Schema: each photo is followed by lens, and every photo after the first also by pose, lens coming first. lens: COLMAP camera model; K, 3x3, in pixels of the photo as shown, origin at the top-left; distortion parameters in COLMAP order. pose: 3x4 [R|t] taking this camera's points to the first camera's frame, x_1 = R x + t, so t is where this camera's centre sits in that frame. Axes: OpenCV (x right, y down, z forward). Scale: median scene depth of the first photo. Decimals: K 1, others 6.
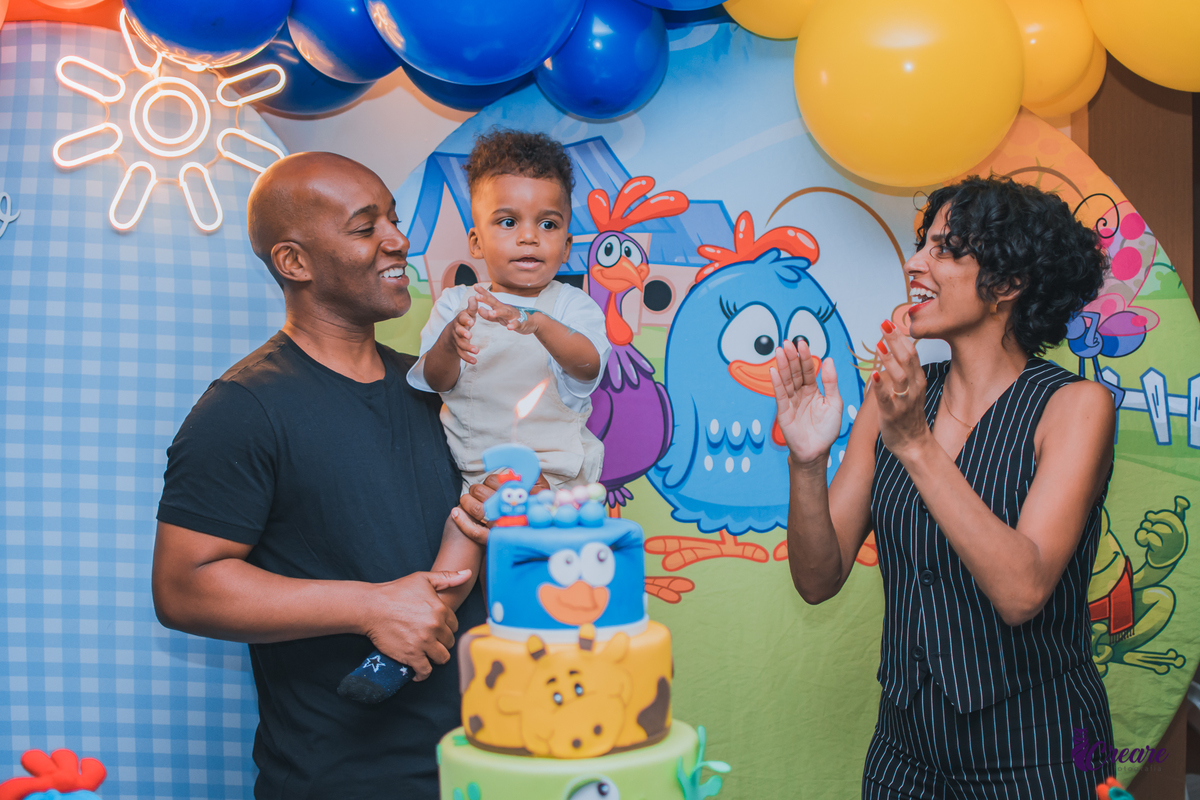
lens RADIAL K [[1896.5, 0, 600.0], [0, 1896.5, 400.0], [0, 0, 1]] dist [-0.156449, 0.128580]
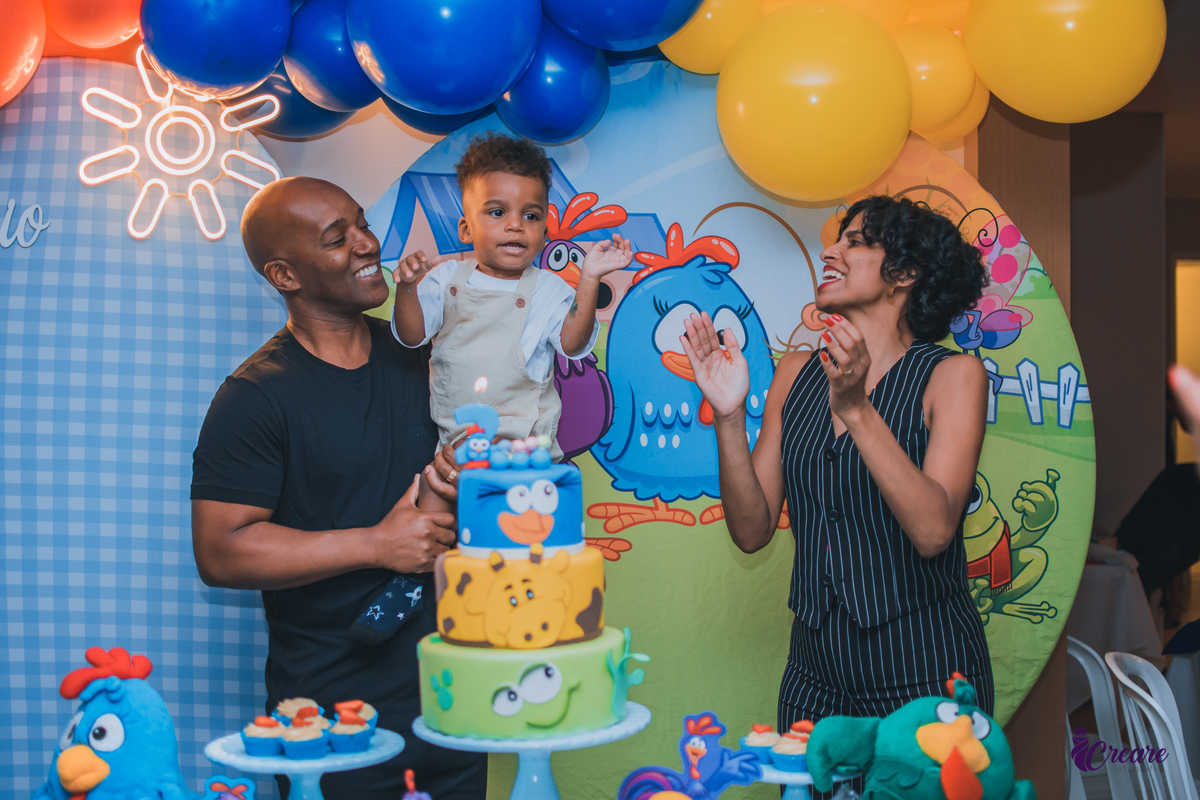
lens RADIAL K [[1884.7, 0, 600.0], [0, 1884.7, 400.0], [0, 0, 1]] dist [-0.116032, -0.035145]
pose [[0.999731, 0.000806, 0.023179, 0.003690], [-0.000605, 0.999962, -0.008693, 0.019032], [-0.023186, 0.008676, 0.999694, -0.154518]]
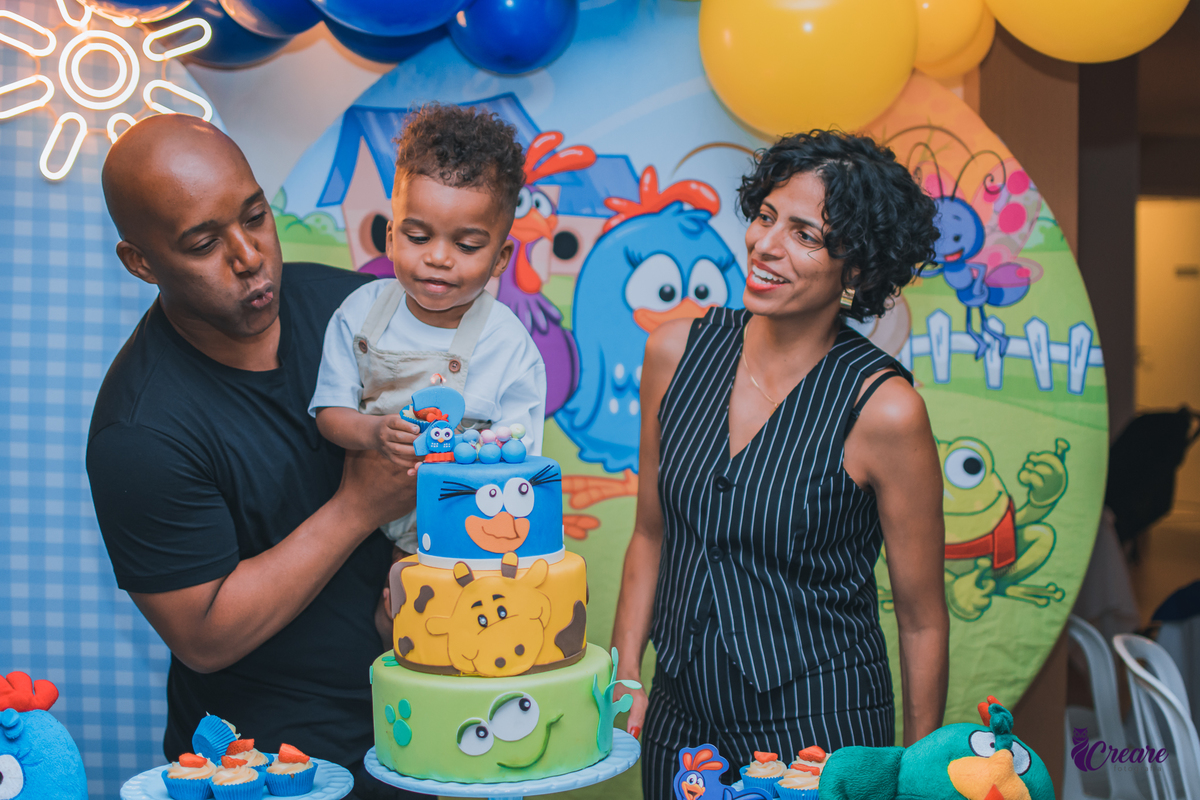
lens RADIAL K [[1886.2, 0, 586.0], [0, 1886.2, 398.2], [0, 0, 1]] dist [-0.107609, -0.080683]
pose [[0.998799, 0.002780, 0.048922, -0.009424], [-0.004158, 0.999597, 0.028085, -0.000041], [-0.048824, -0.028254, 0.998408, -0.043108]]
